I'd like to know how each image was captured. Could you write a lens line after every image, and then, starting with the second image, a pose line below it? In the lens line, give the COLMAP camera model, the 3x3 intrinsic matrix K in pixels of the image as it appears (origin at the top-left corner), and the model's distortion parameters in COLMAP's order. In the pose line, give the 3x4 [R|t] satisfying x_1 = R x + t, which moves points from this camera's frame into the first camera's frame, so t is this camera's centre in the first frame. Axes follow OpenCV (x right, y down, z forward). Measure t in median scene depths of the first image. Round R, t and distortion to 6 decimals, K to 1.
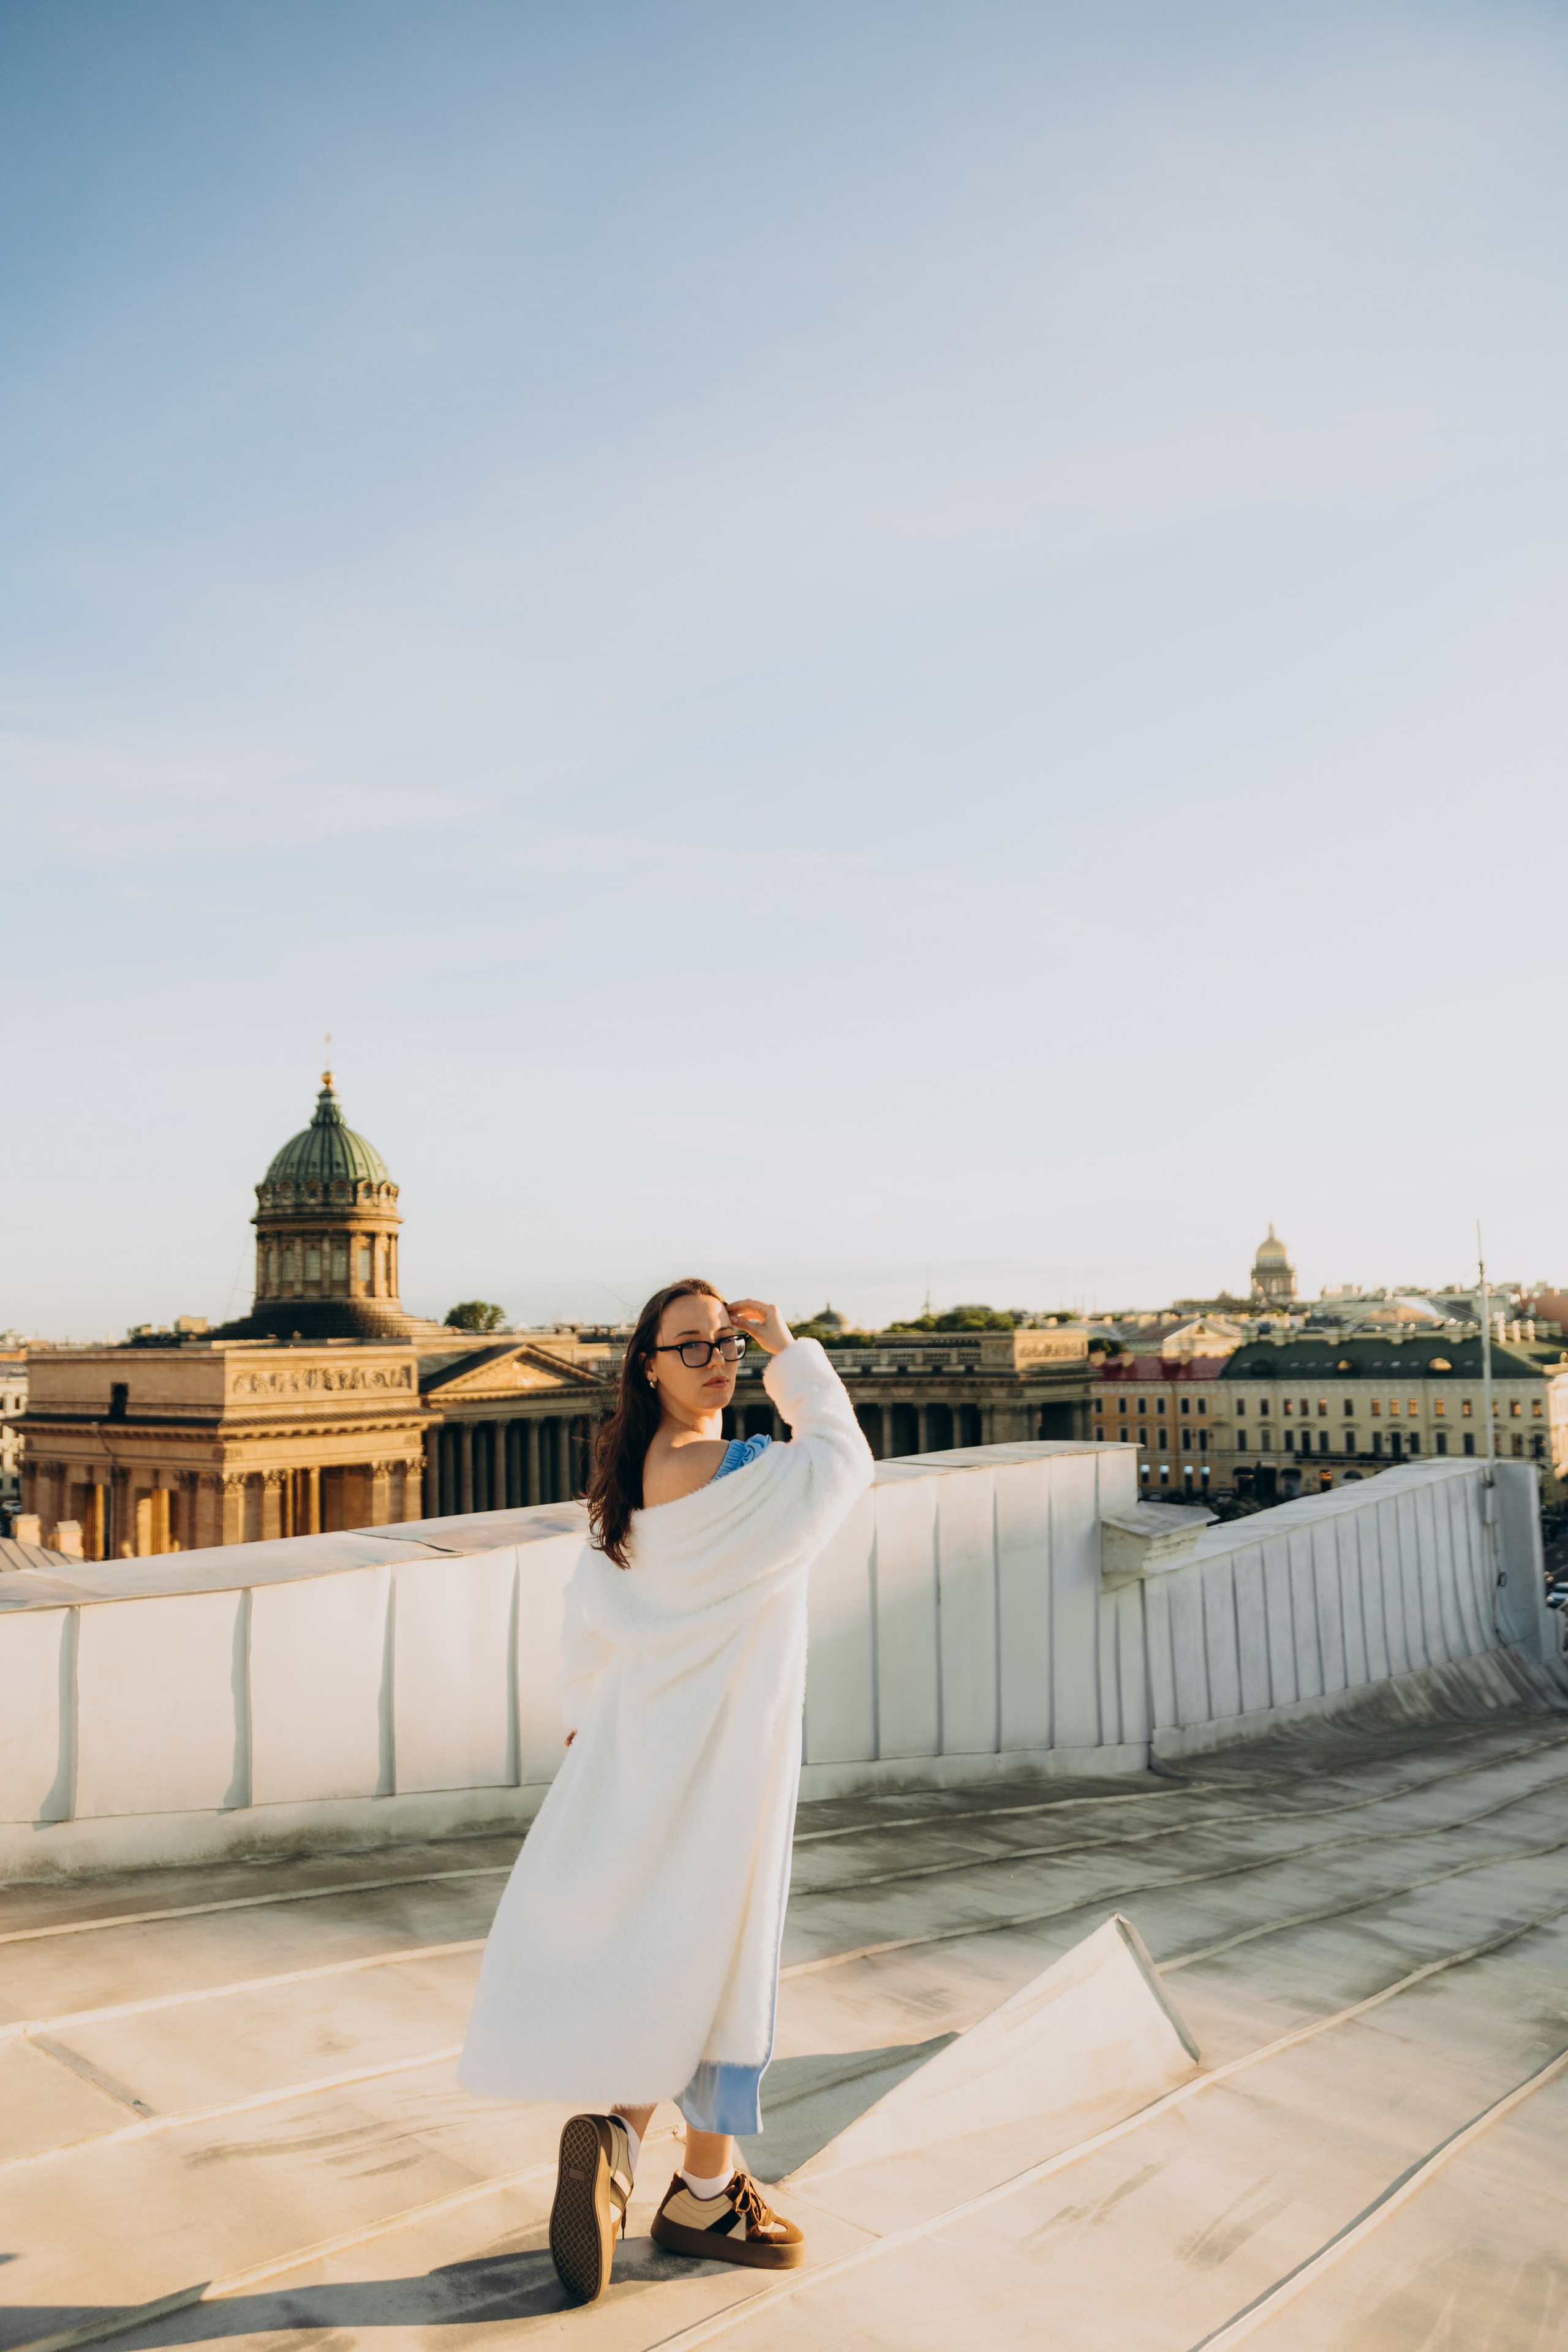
lens RADIAL K [[1611.2, 0, 784.0], [0, 1611.2, 1176.0], [0, 0, 1]] dist [-0.046347, 0.040255]
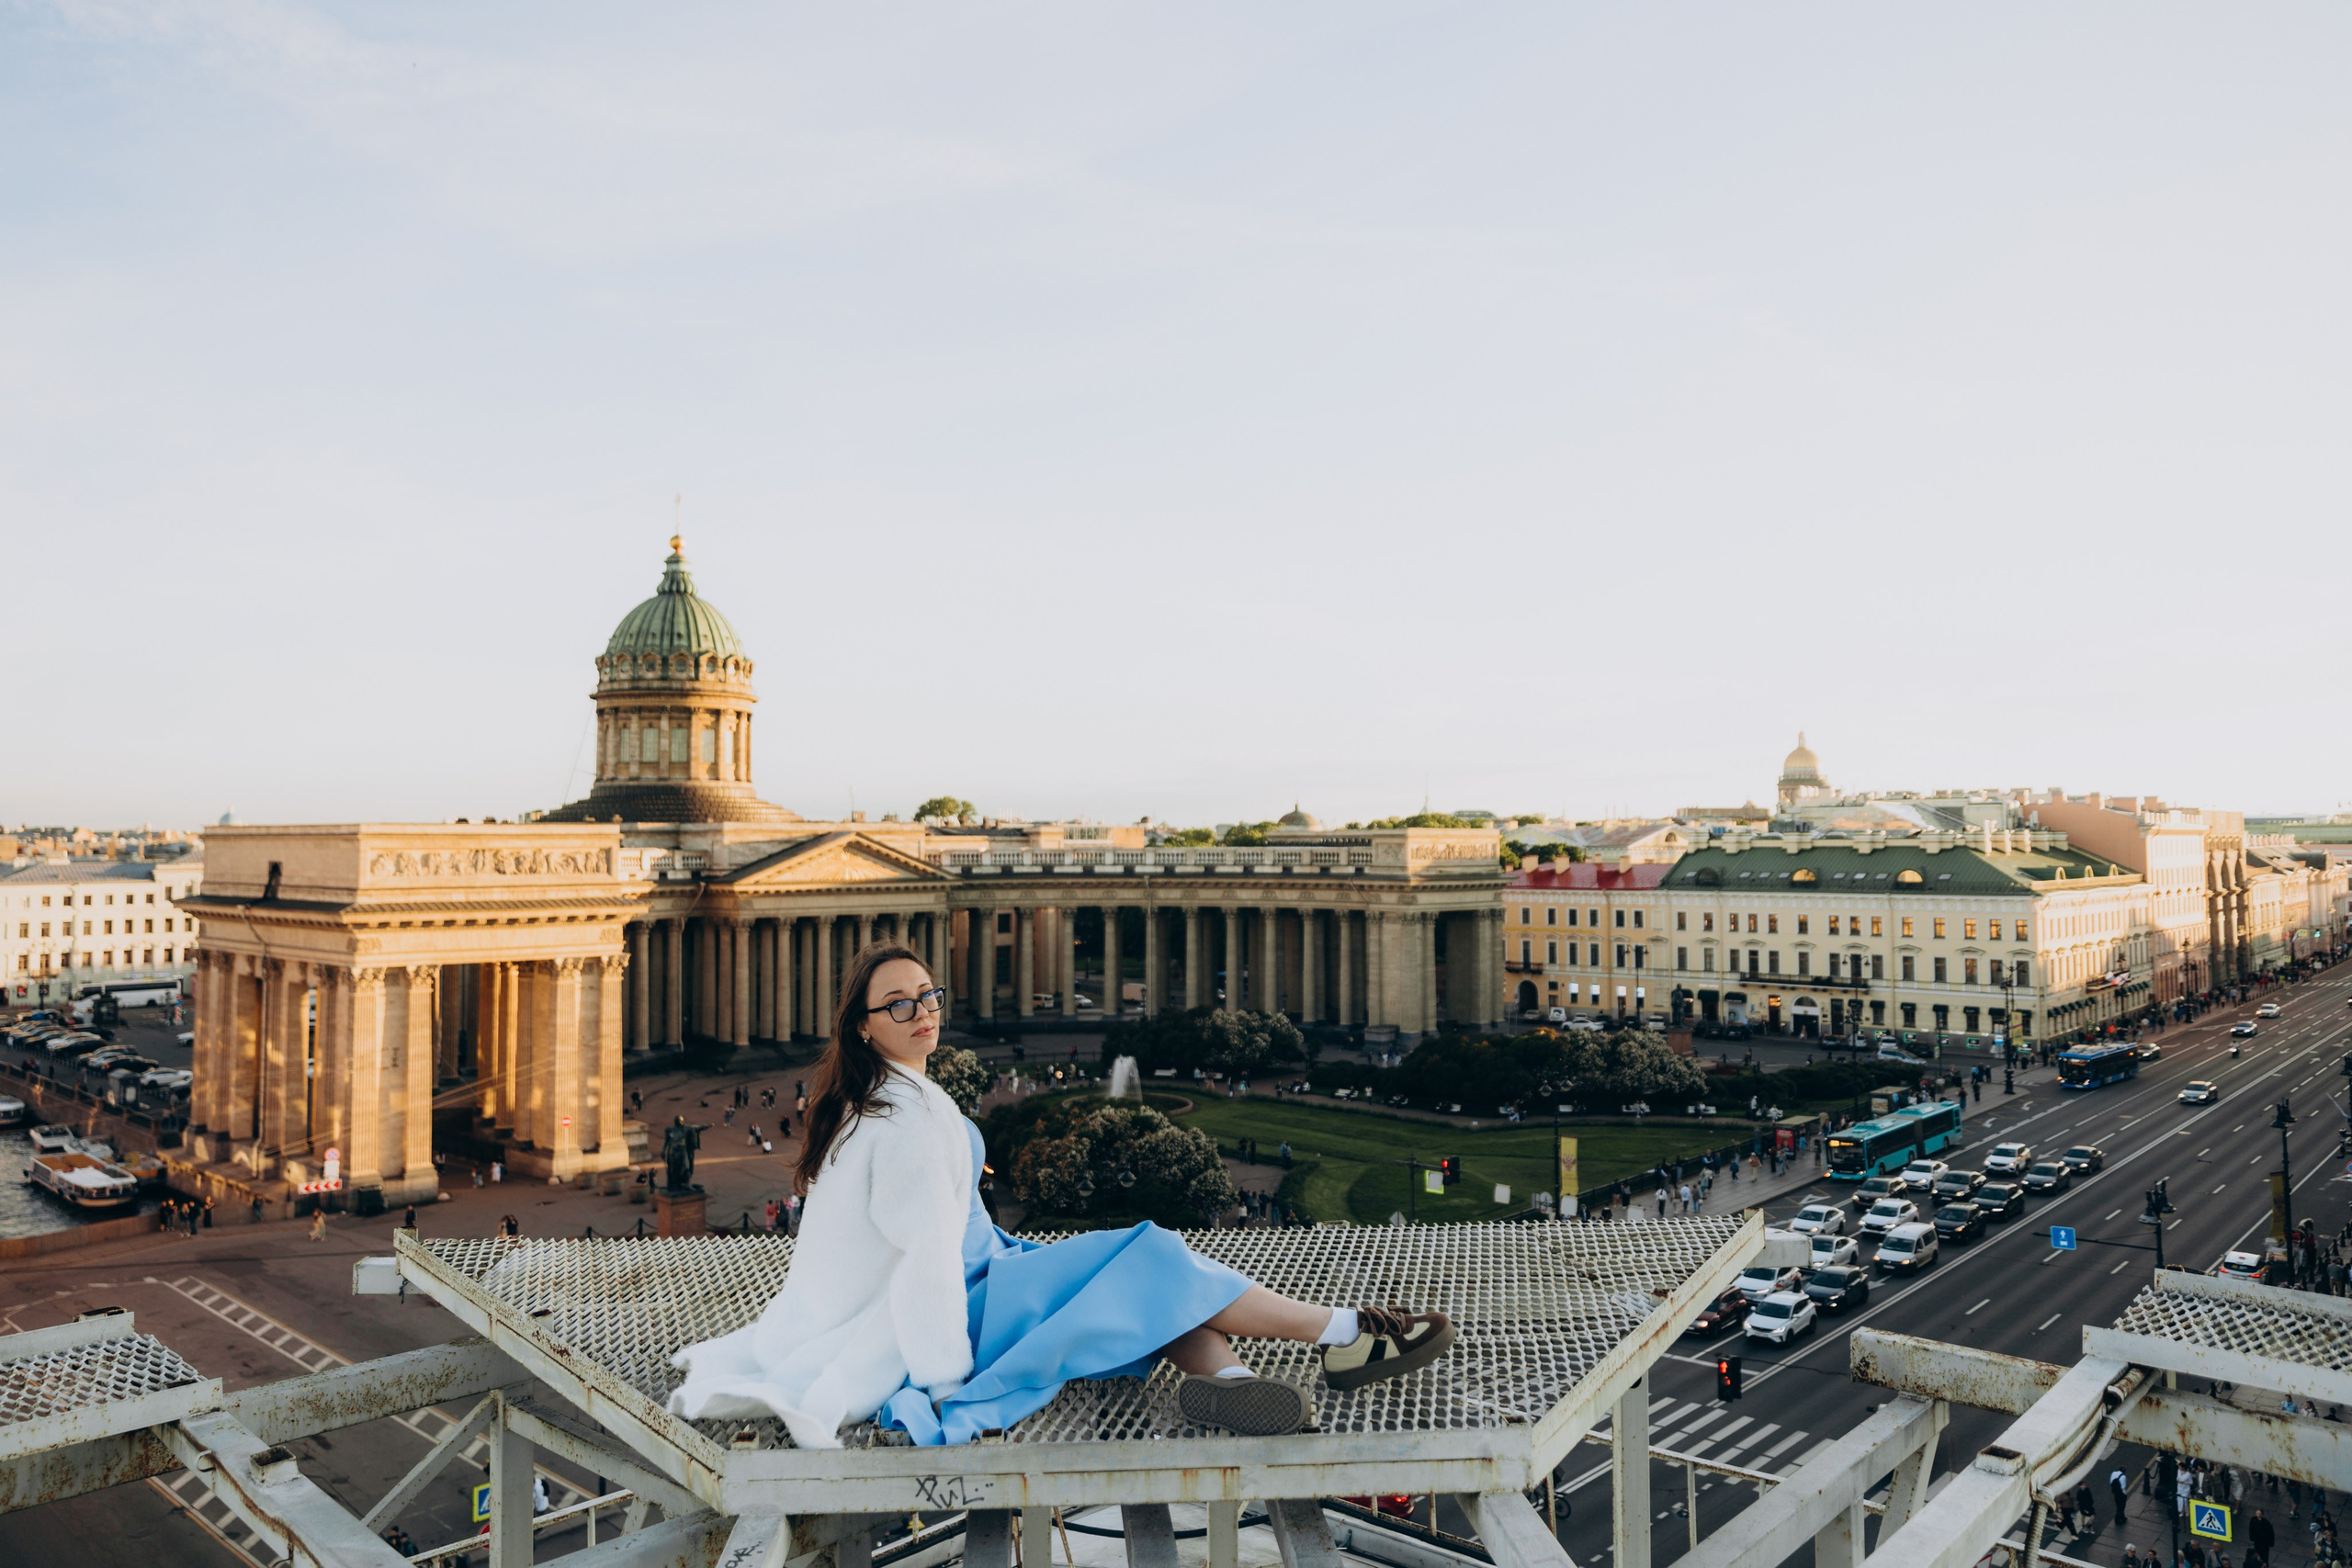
lens RADIAL K [[1611.0, 0, 1172.4], [0, 1611.0, 751.5], [0, 0, 1]] dist [-0.046347, 0.040255]
pose [[0.996219, 0.014231, -0.085701, 0.084243], [-0.010470, 0.998969, 0.044171, 0.015950], [0.086242, -0.043106, 0.995341, 0.109781]]
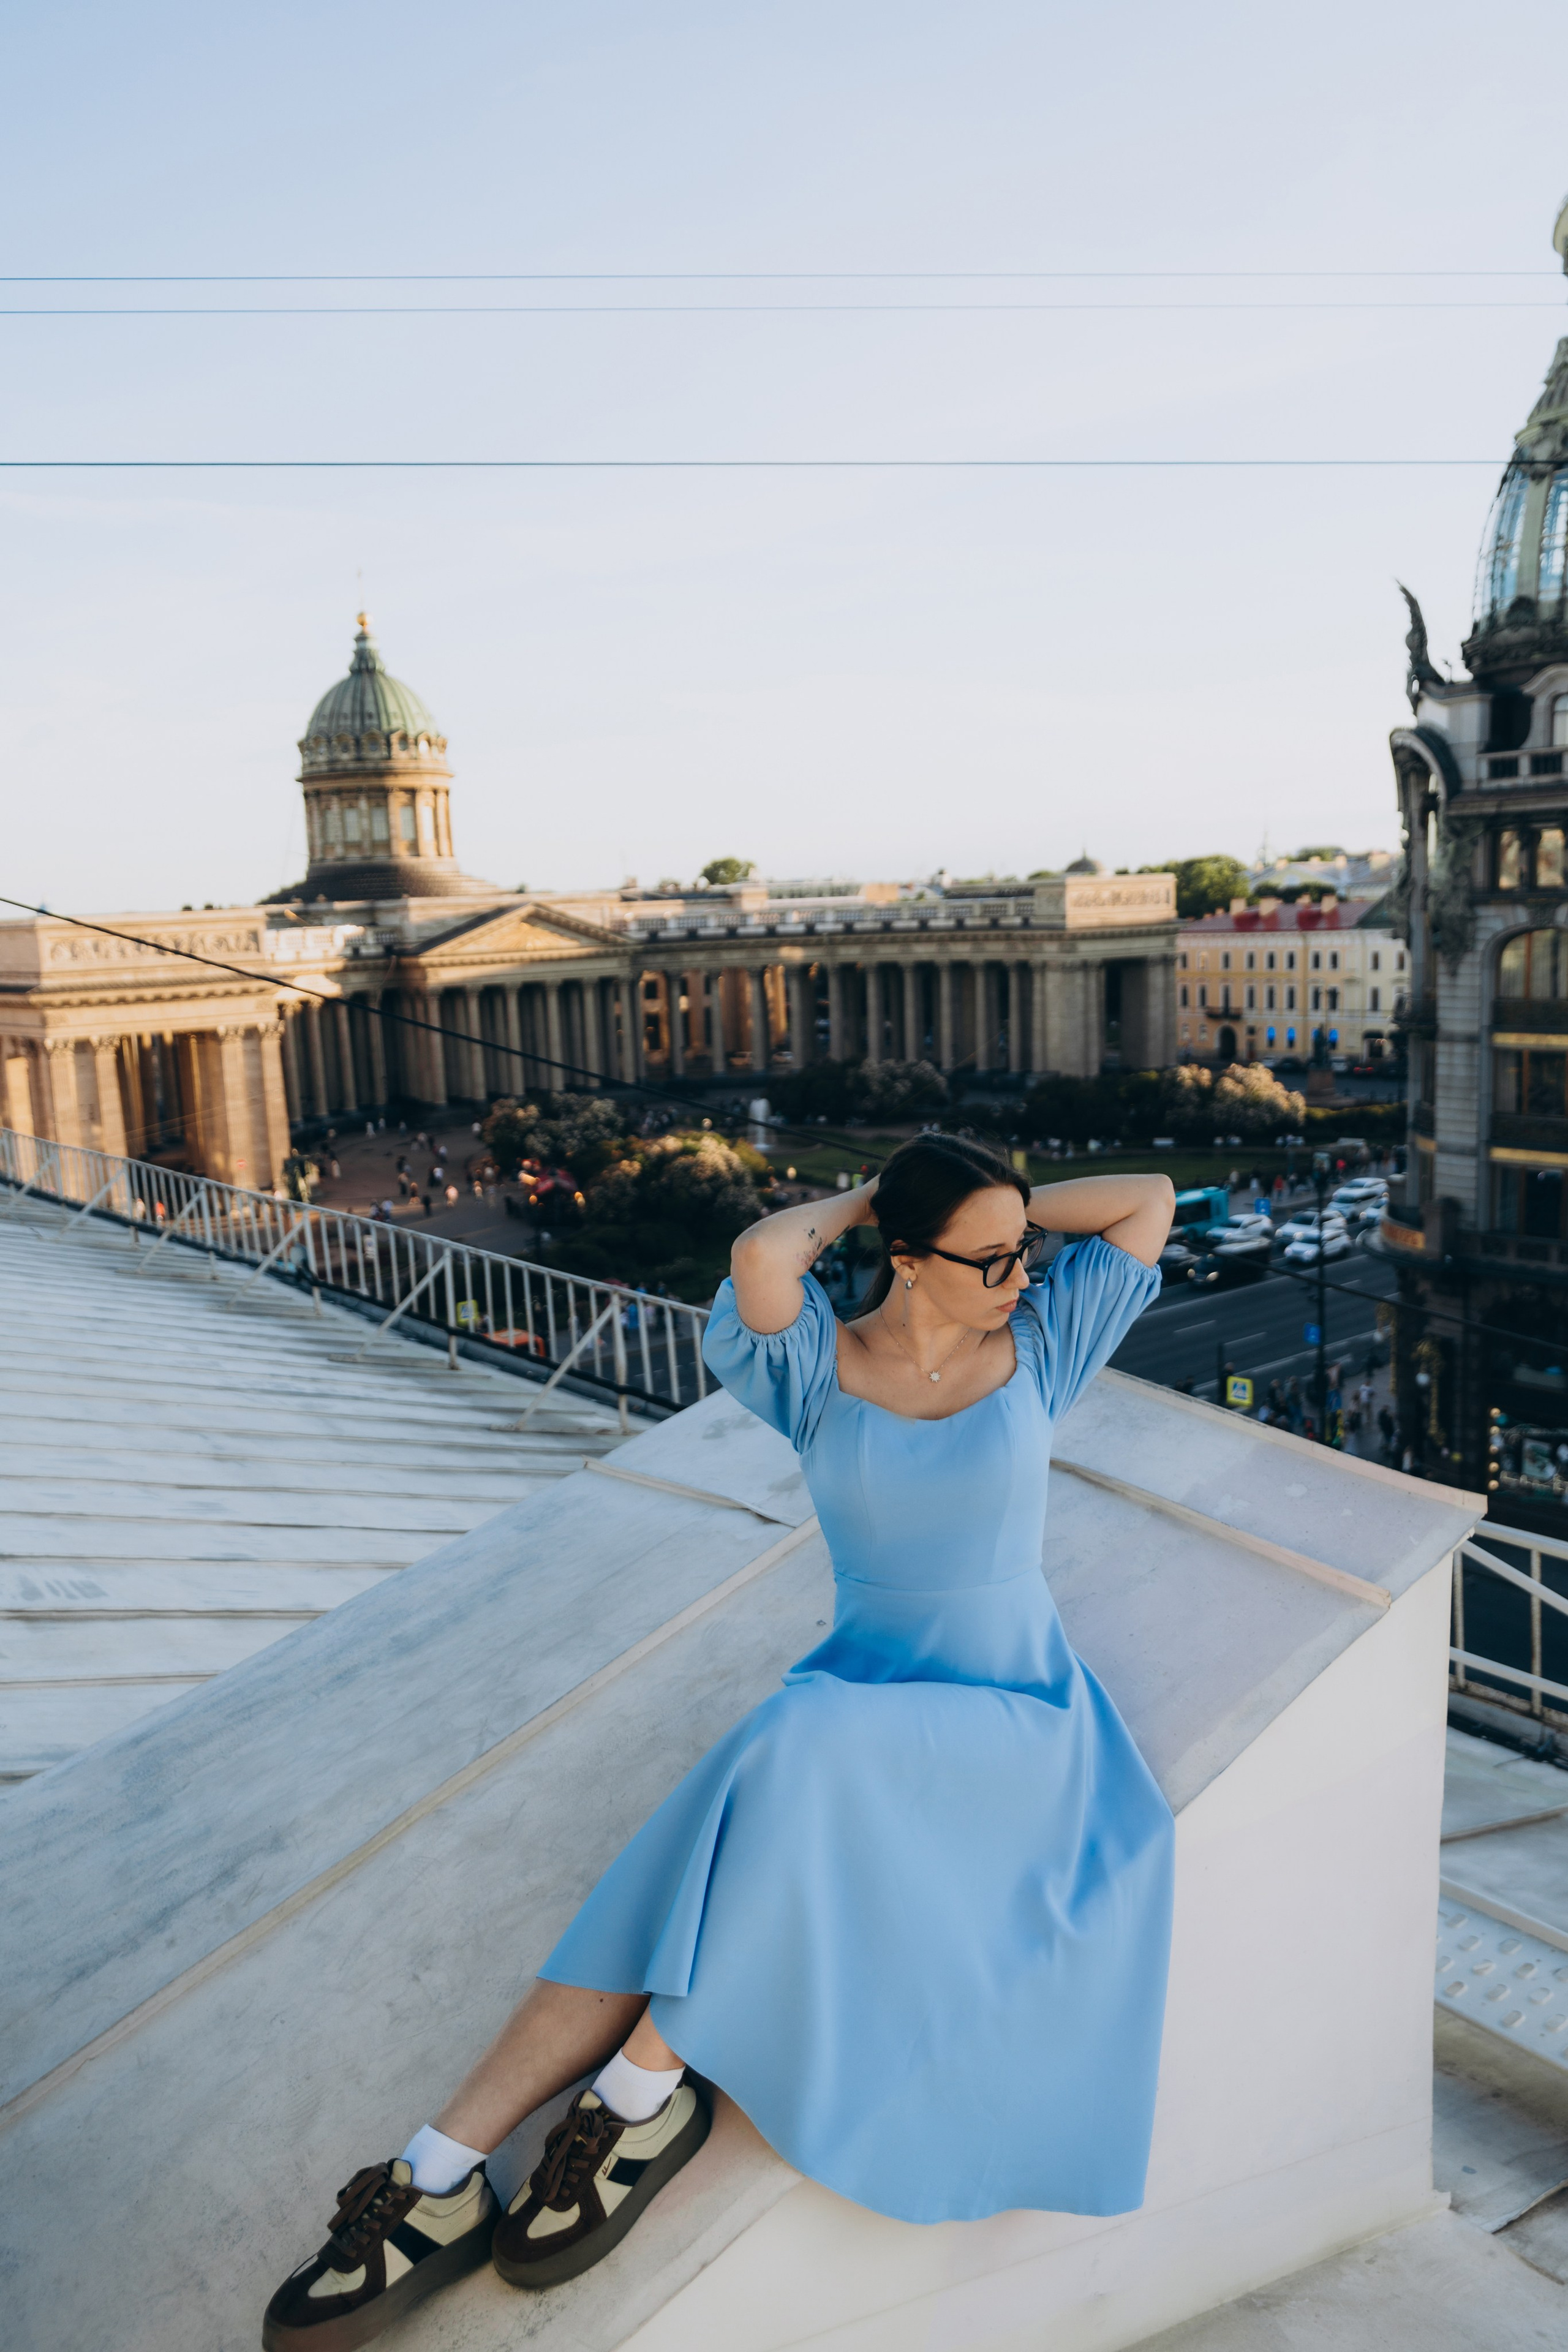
lens RADIAL K [[1738.1, 0, 773.0], [0, 1738.1, 1187.7], [0, 0, 1]] dist [-0.010105, 0.005081]
pose [[0.973566, 0.017647, -0.227723, 0.192522], [0.043451, 0.964495, 0.260504, 0.005178], [0.224235, -0.263512, 0.938232, 0.025242]]
